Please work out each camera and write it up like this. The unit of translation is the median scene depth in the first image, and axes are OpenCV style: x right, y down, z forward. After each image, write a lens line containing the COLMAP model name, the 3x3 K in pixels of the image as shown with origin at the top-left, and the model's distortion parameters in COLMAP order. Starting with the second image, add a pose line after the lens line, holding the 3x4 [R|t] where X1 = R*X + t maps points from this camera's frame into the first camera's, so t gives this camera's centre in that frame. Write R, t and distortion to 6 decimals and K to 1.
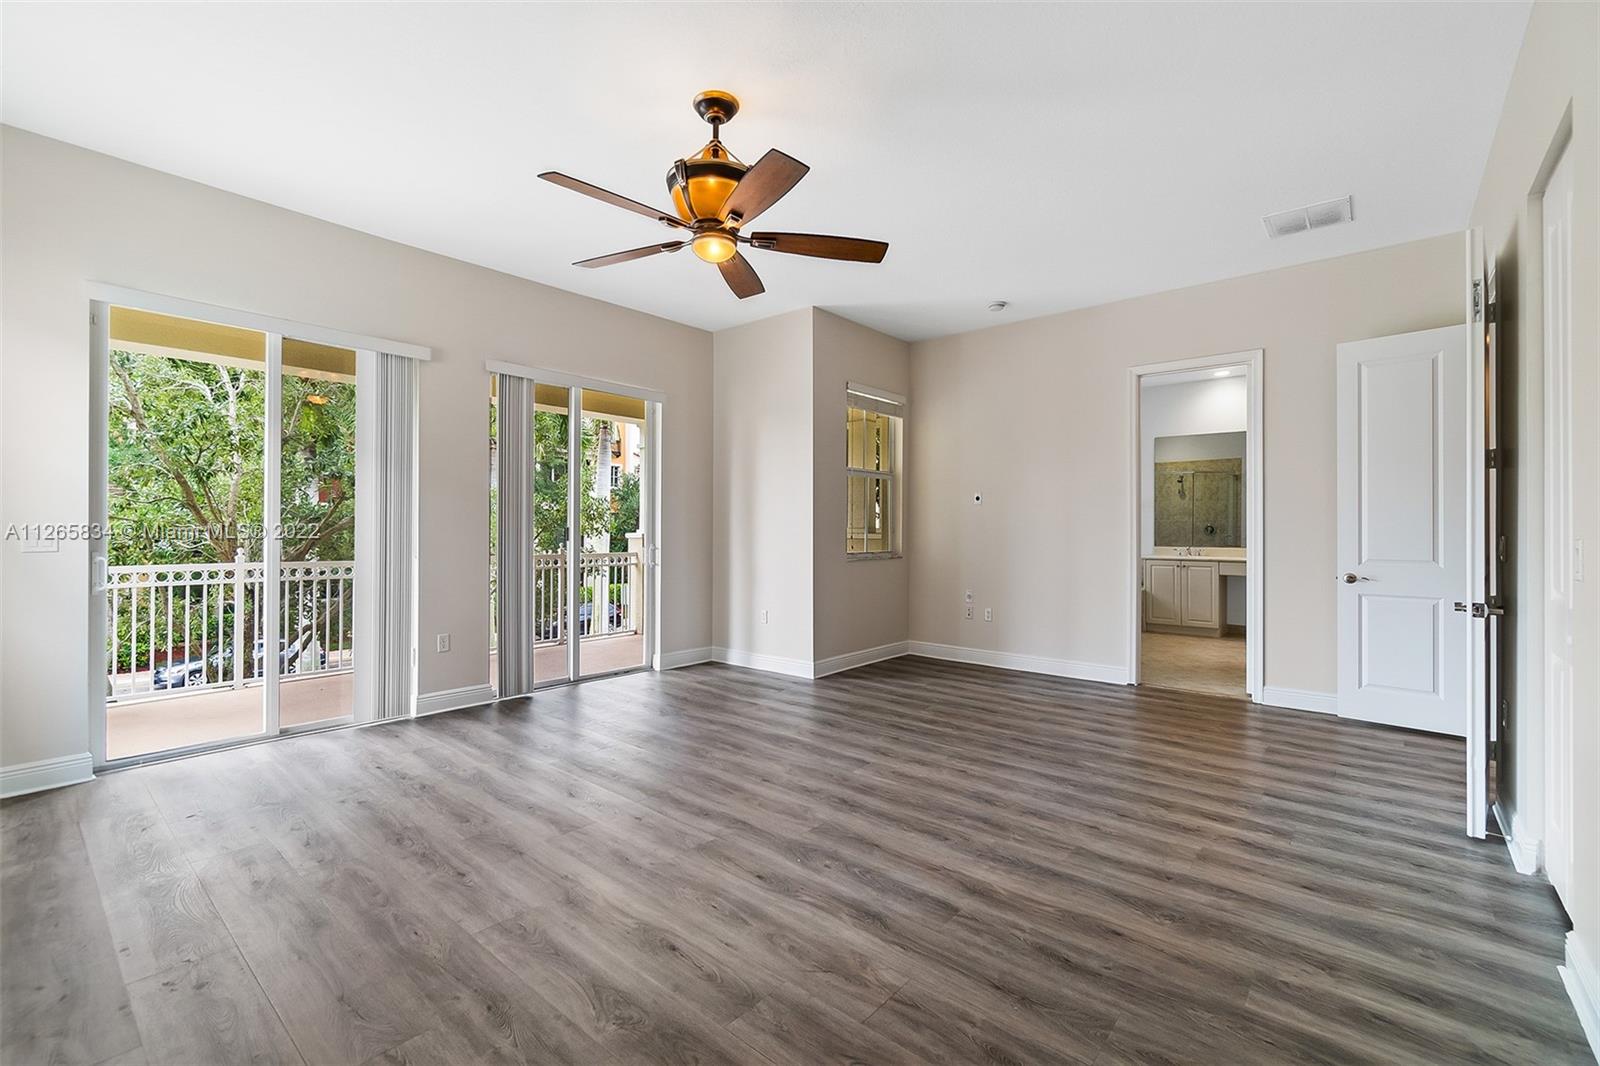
lens RADIAL K [[690.3, 0, 802.5], [0, 690.3, 527.4], [0, 0, 1]] dist [-0.009216, -0.000452]
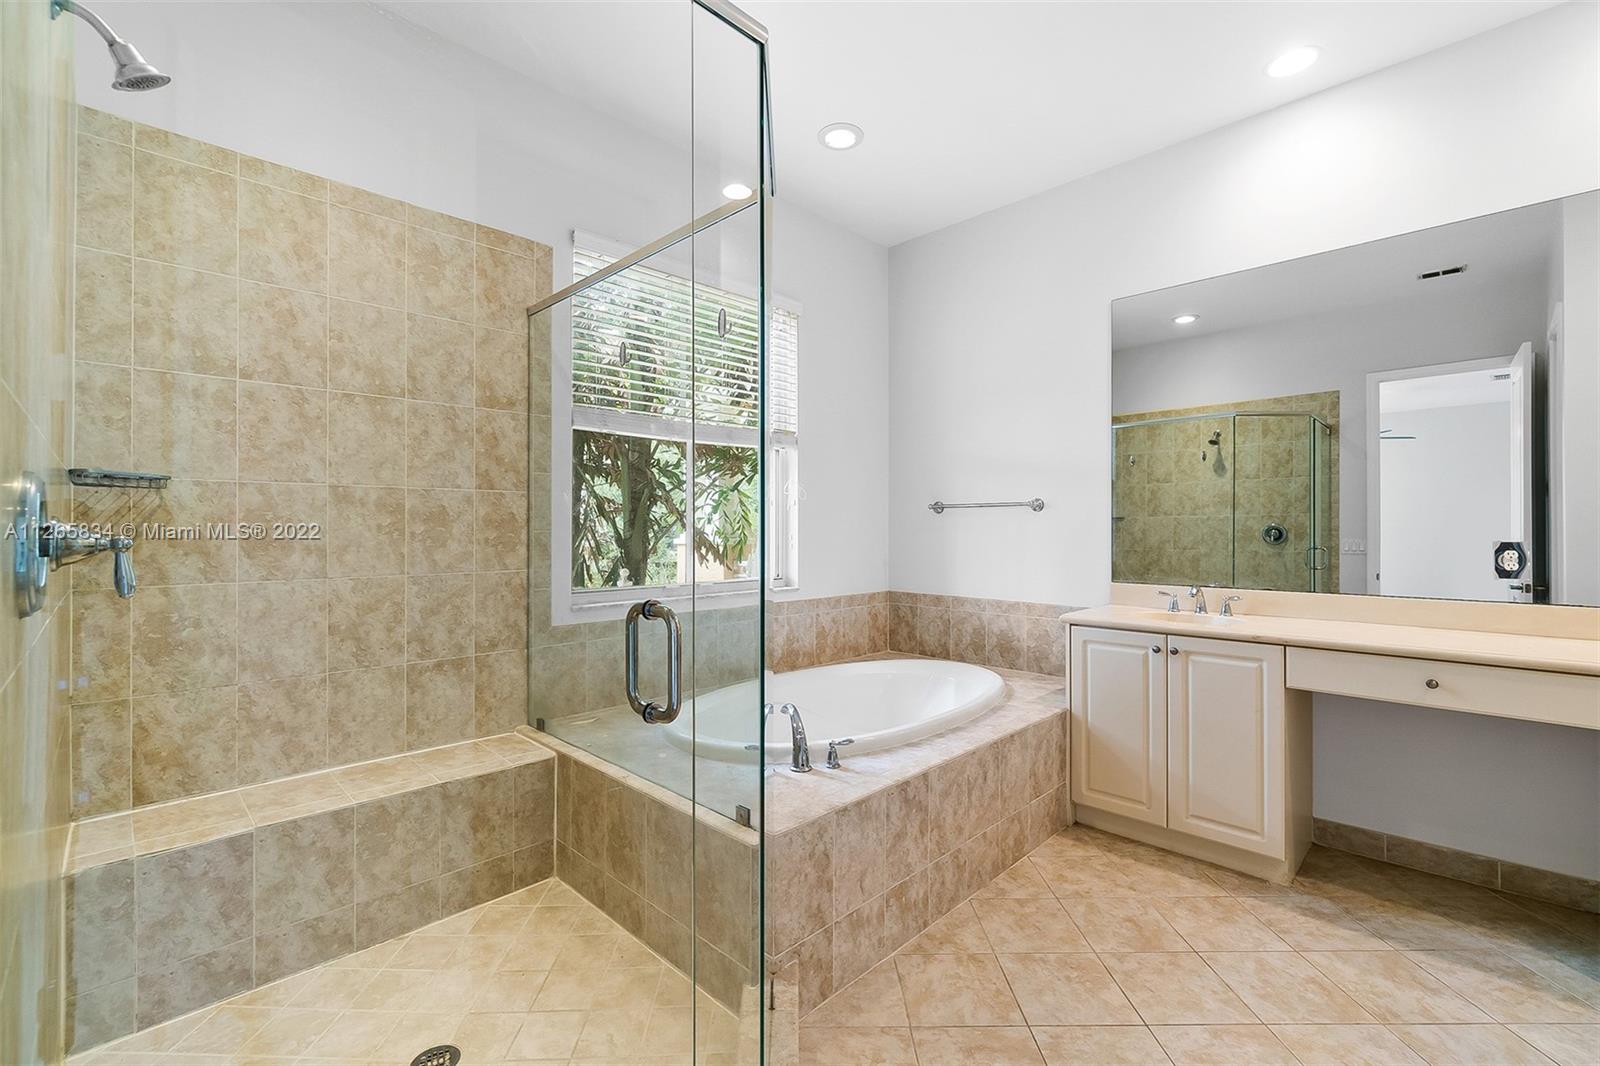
lens RADIAL K [[690.3, 0, 797.0], [0, 690.3, 526.3], [0, 0, 1]] dist [-0.009216, -0.000452]
pose [[0.996589, -0.000229, -0.082524, 0.150981], [0.000296, 1.000000, 0.000807, -0.002147], [0.082523, -0.000829, 0.996589, 0.248237]]
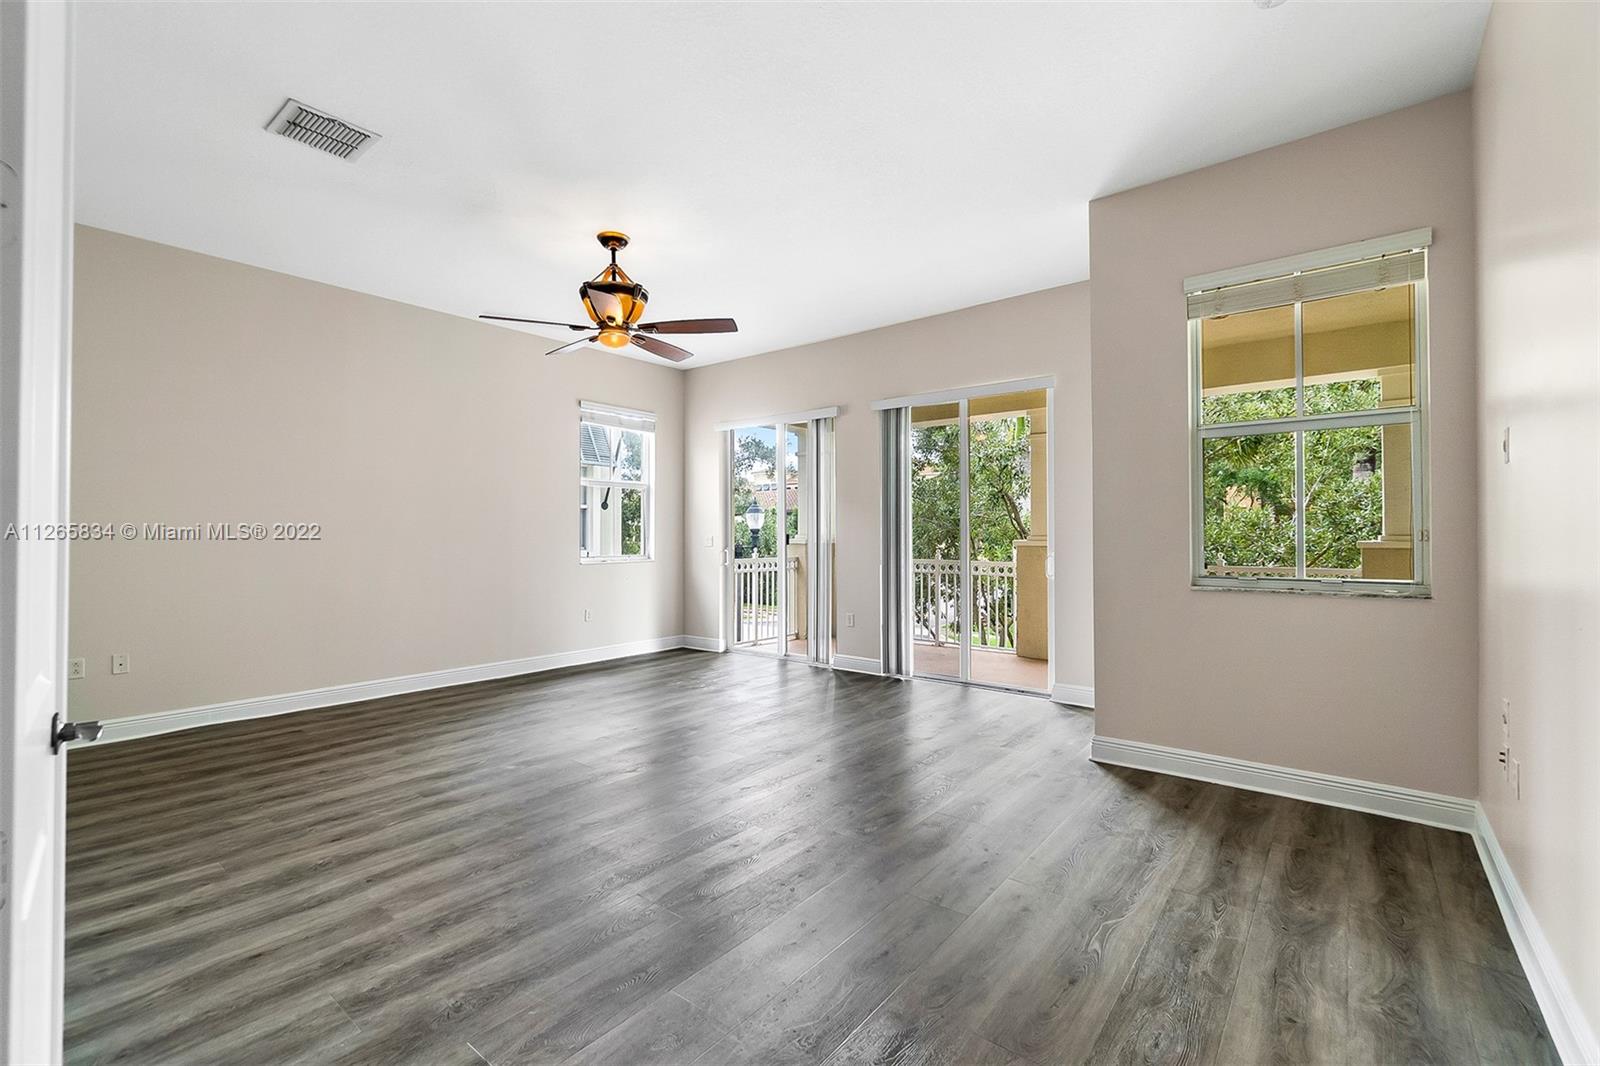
lens RADIAL K [[690.3, 0, 798.4], [0, 690.3, 535.9], [0, 0, 1]] dist [-0.009216, -0.000452]
pose [[0.023355, -0.002428, -0.999724, 1.826688], [0.003443, 0.999991, -0.002348, 0.008057], [0.999721, -0.003388, 0.023363, 1.885875]]
